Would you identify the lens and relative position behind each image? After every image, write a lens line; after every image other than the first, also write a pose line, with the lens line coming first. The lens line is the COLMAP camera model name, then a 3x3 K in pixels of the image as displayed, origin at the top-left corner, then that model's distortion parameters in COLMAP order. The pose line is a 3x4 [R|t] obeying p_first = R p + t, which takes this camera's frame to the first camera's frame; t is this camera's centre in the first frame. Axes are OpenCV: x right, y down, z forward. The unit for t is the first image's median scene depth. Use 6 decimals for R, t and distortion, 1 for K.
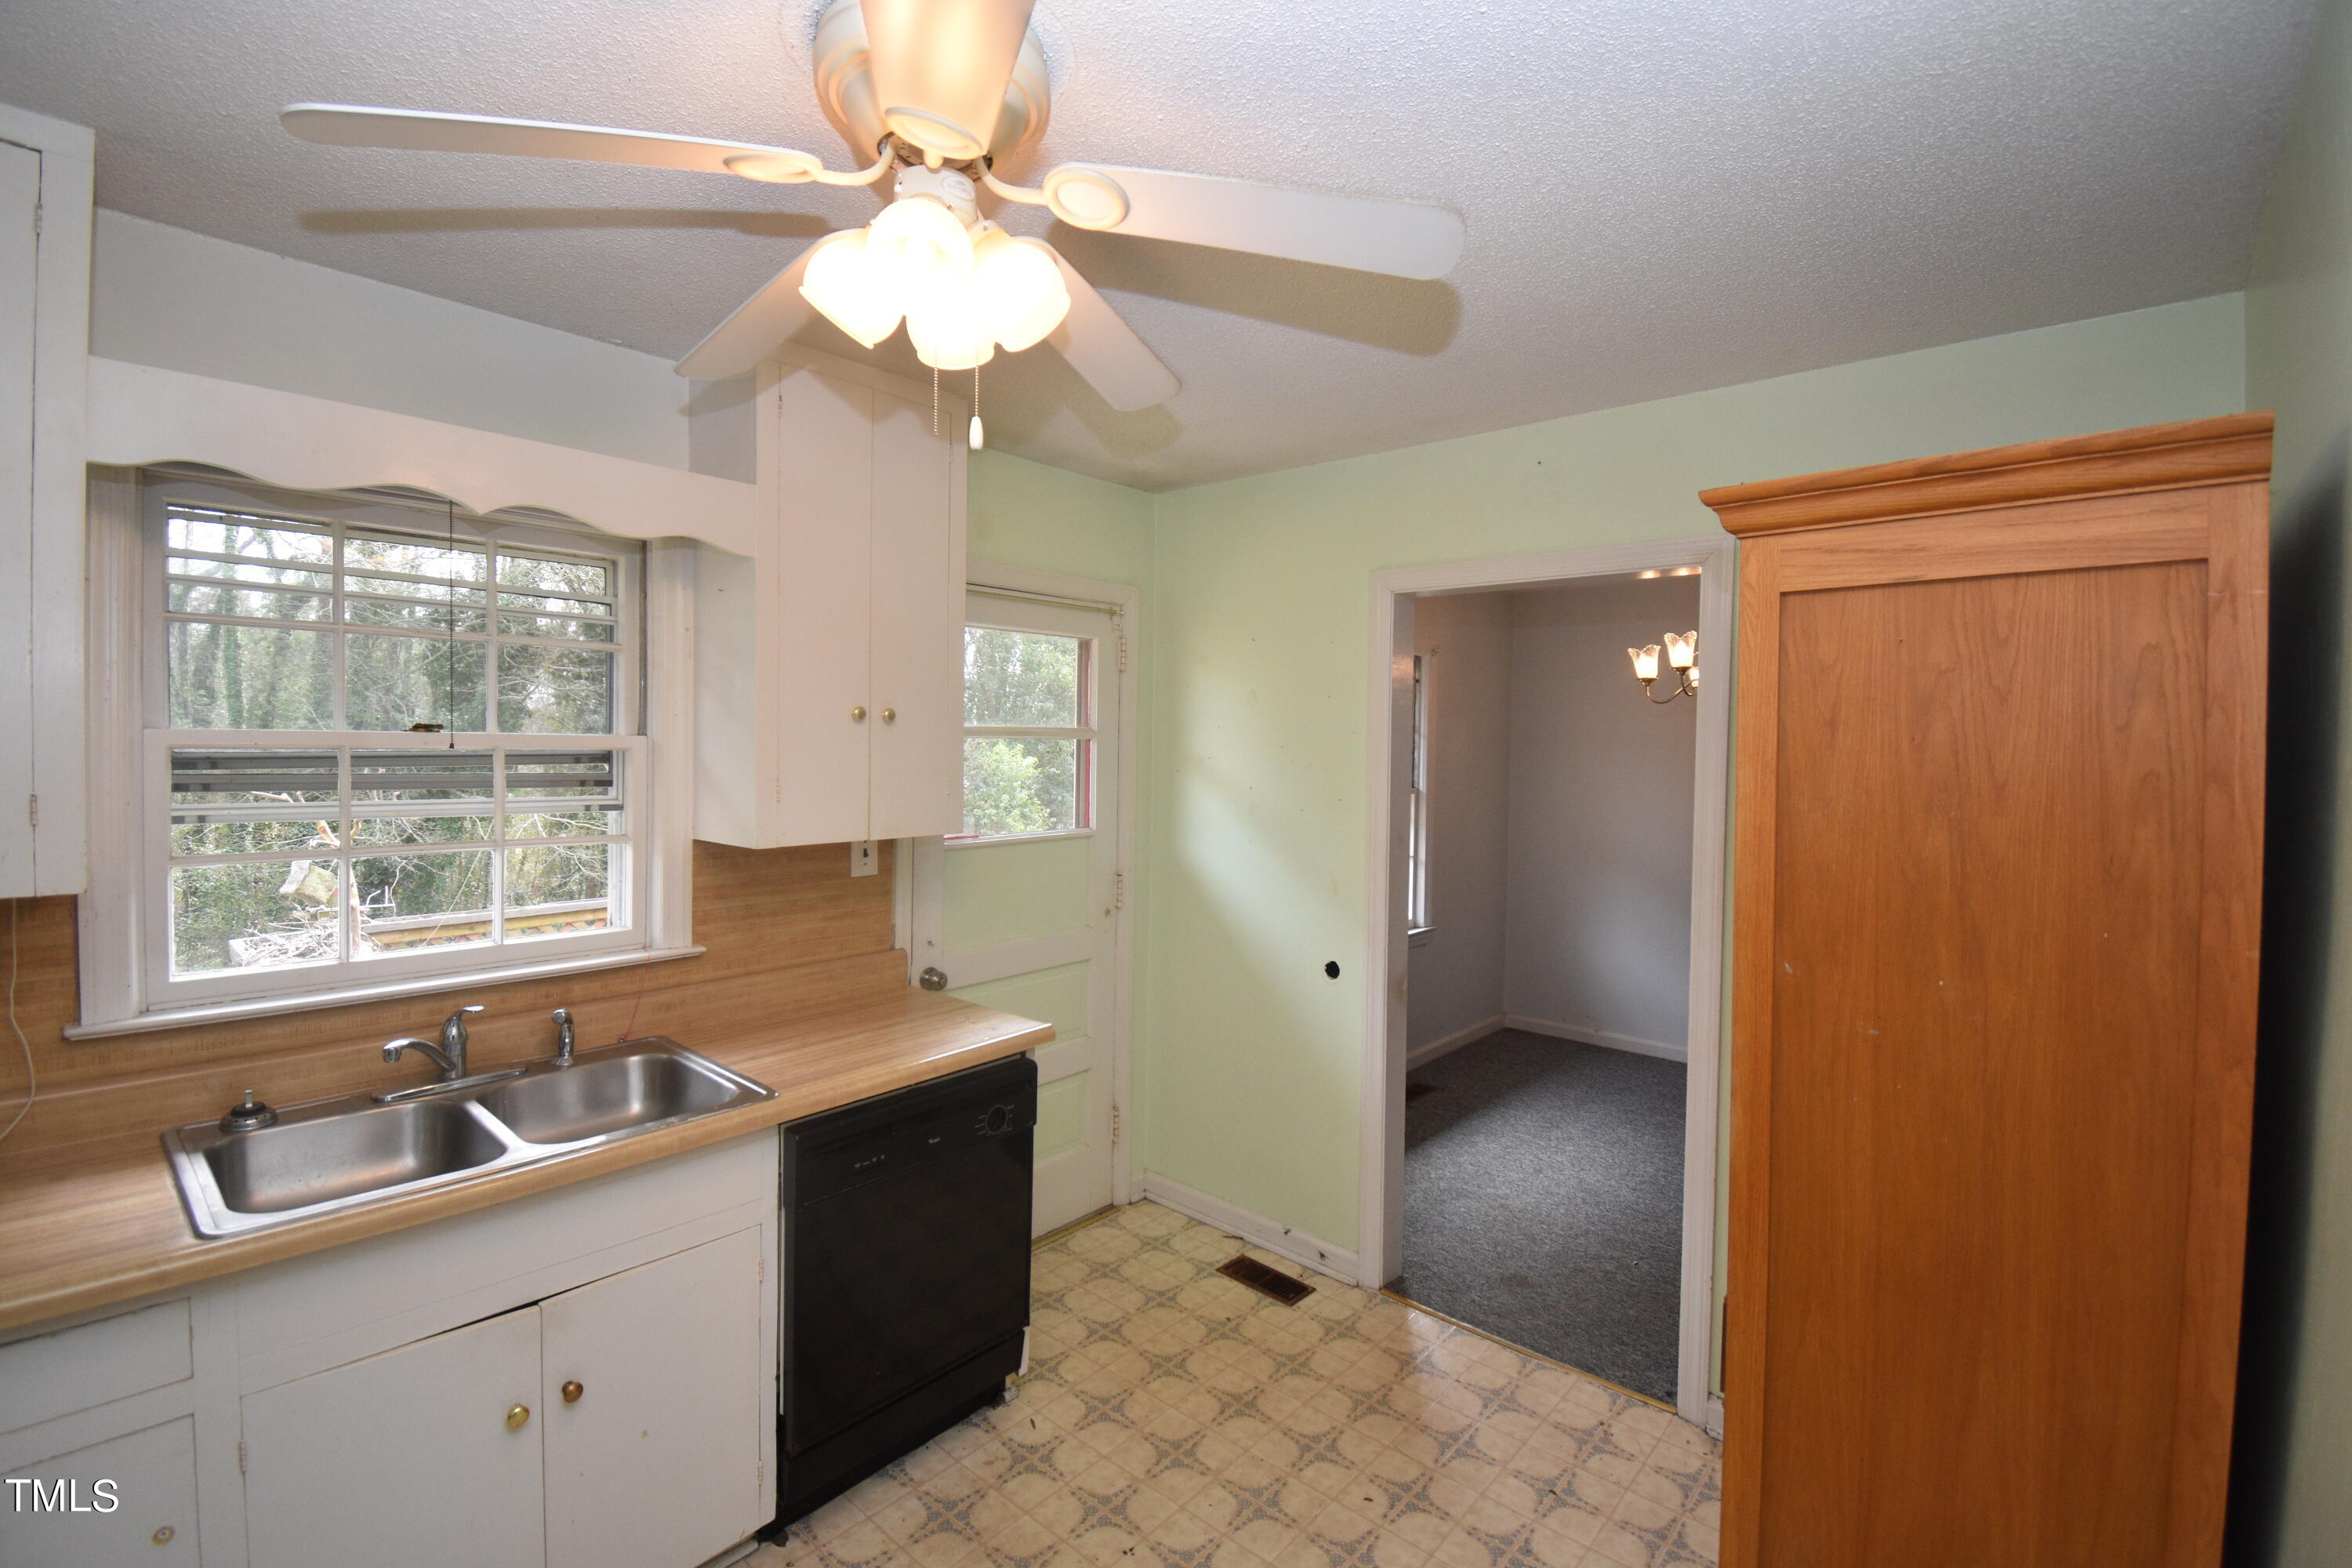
lens RADIAL K [[1032.7, 0, 1173.3], [0, 1032.7, 770.2], [0, 0, 1]] dist [-0.004076, -0.008134]
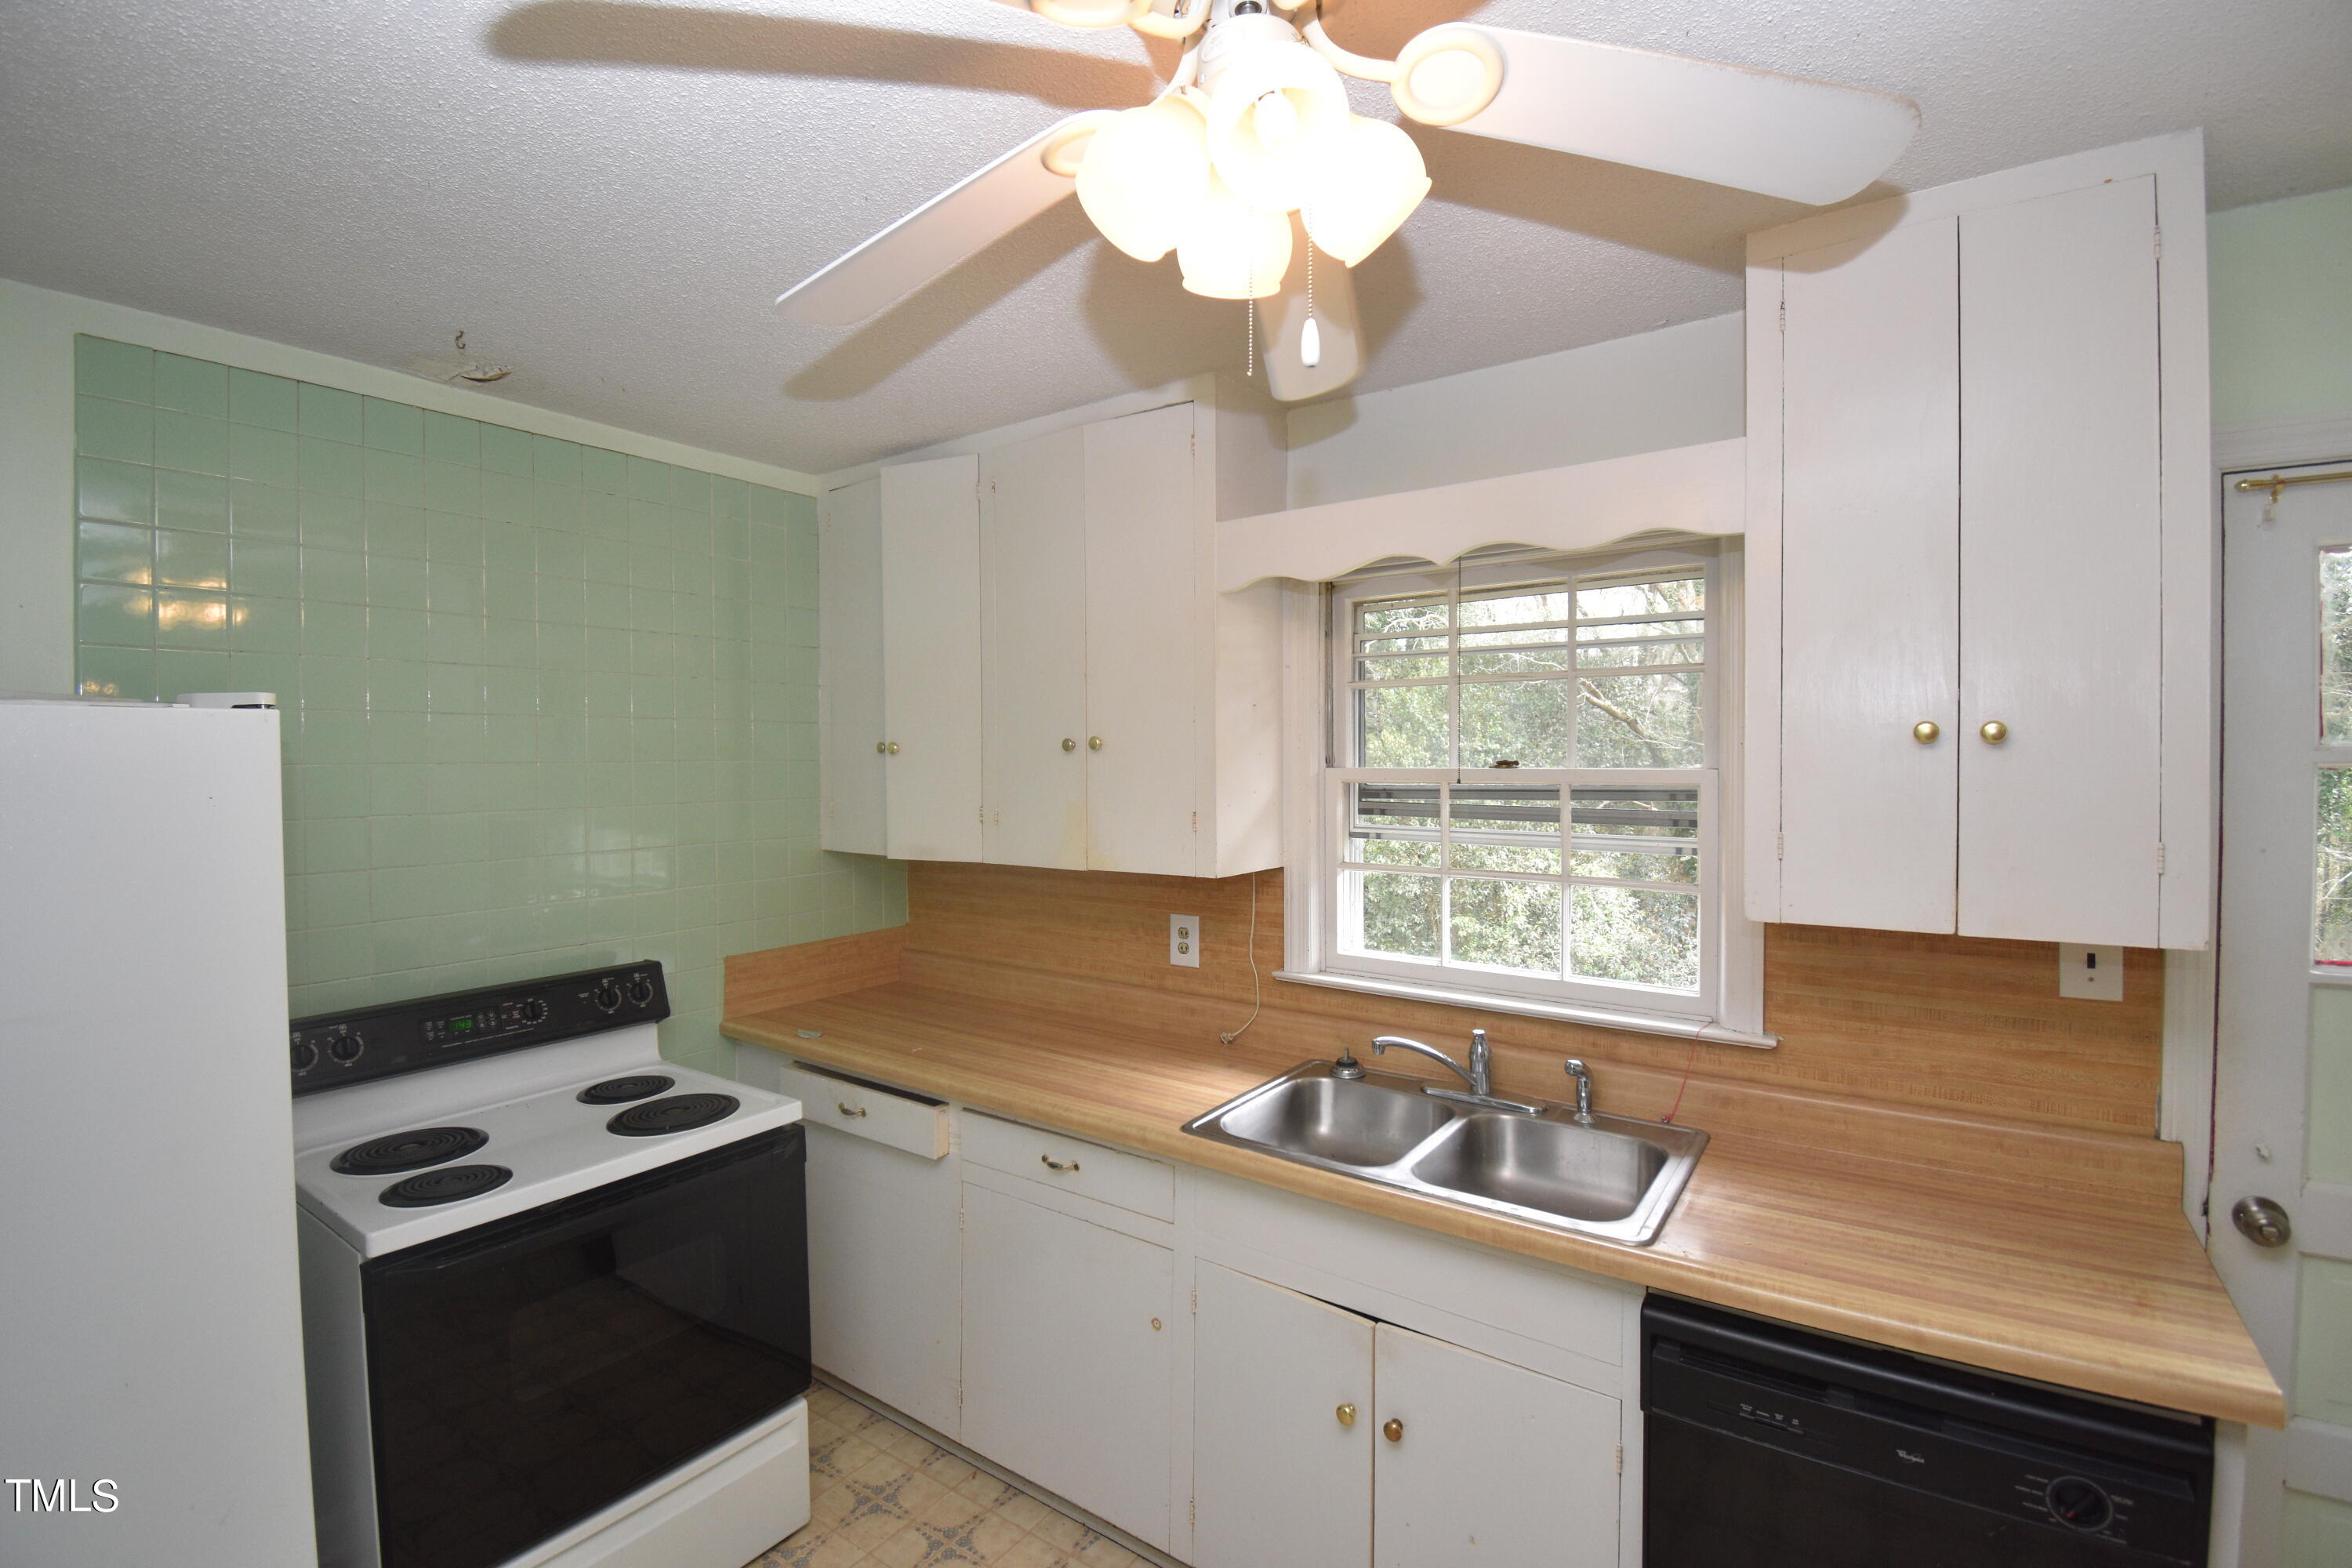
lens RADIAL K [[1032.7, 0, 1178.5], [0, 1032.7, 776.4], [0, 0, 1]] dist [-0.004076, -0.008134]
pose [[0.107559, -0.002412, -0.994196, 0.288809], [-0.025587, 0.999659, -0.005194, -0.012693], [0.993869, 0.025997, 0.107461, 0.502398]]
